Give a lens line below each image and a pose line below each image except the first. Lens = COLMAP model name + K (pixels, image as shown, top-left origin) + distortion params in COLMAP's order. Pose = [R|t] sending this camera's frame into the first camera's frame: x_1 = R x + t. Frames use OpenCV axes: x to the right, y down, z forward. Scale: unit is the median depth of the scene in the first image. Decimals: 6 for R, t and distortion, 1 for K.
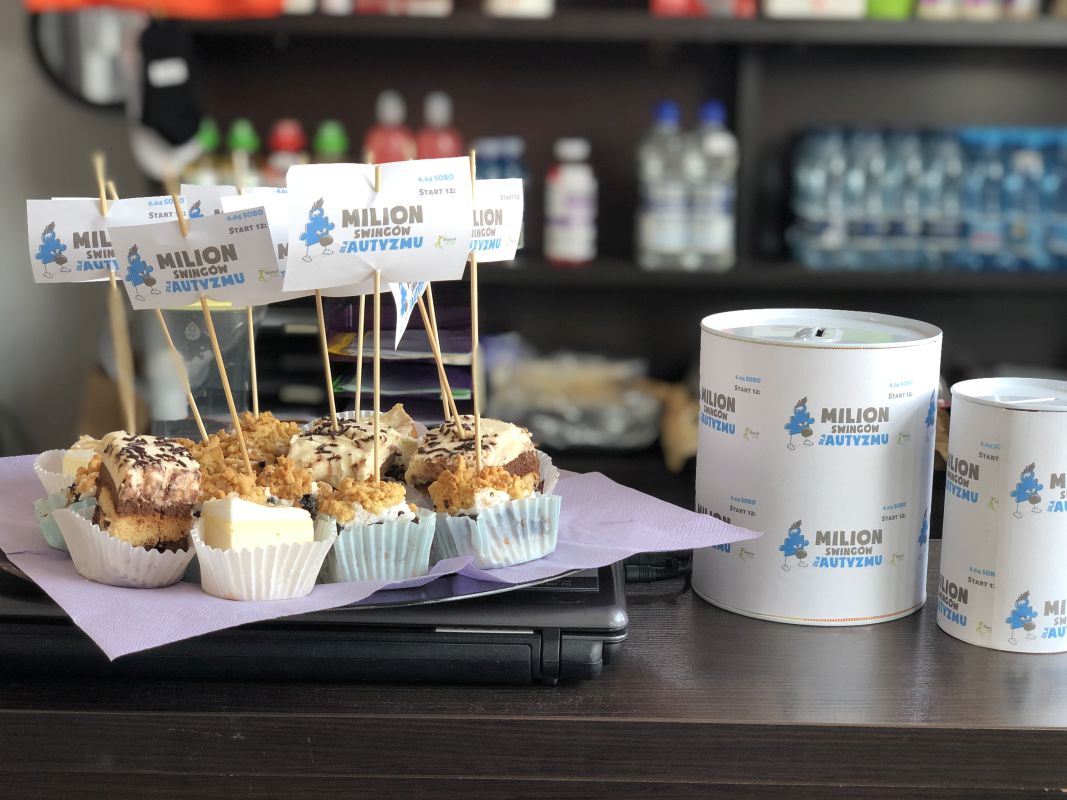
lens RADIAL K [[1578.2, 0, 533.5], [0, 1578.2, 400.0], [0, 0, 1]] dist [0.037893, 0.136686]
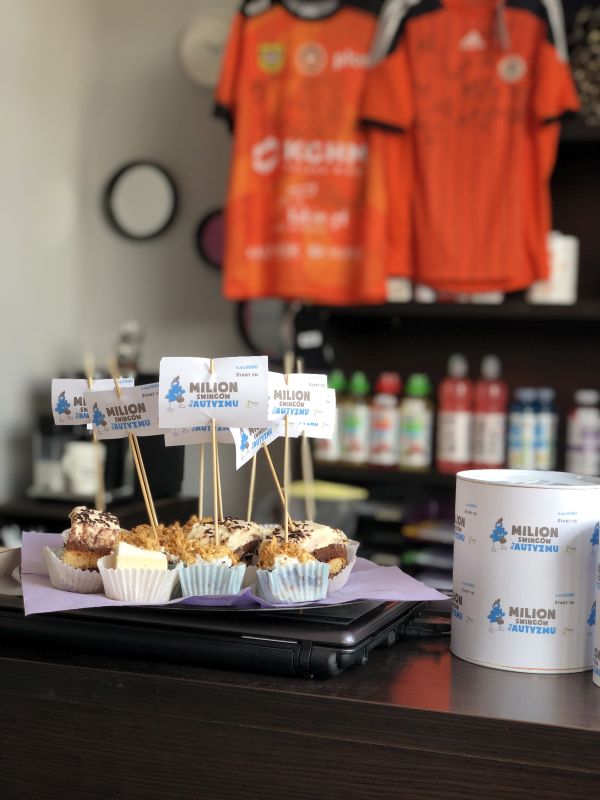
lens RADIAL K [[1183.3, 0, 300.0], [0, 1183.3, 400.0], [0, 0, 1]] dist [0.037893, 0.136686]
pose [[0.953801, 0.026410, -0.299278, 0.364289], [-0.075409, 0.985285, -0.153382, 0.086768], [0.290823, 0.168864, 0.941757, -0.203484]]
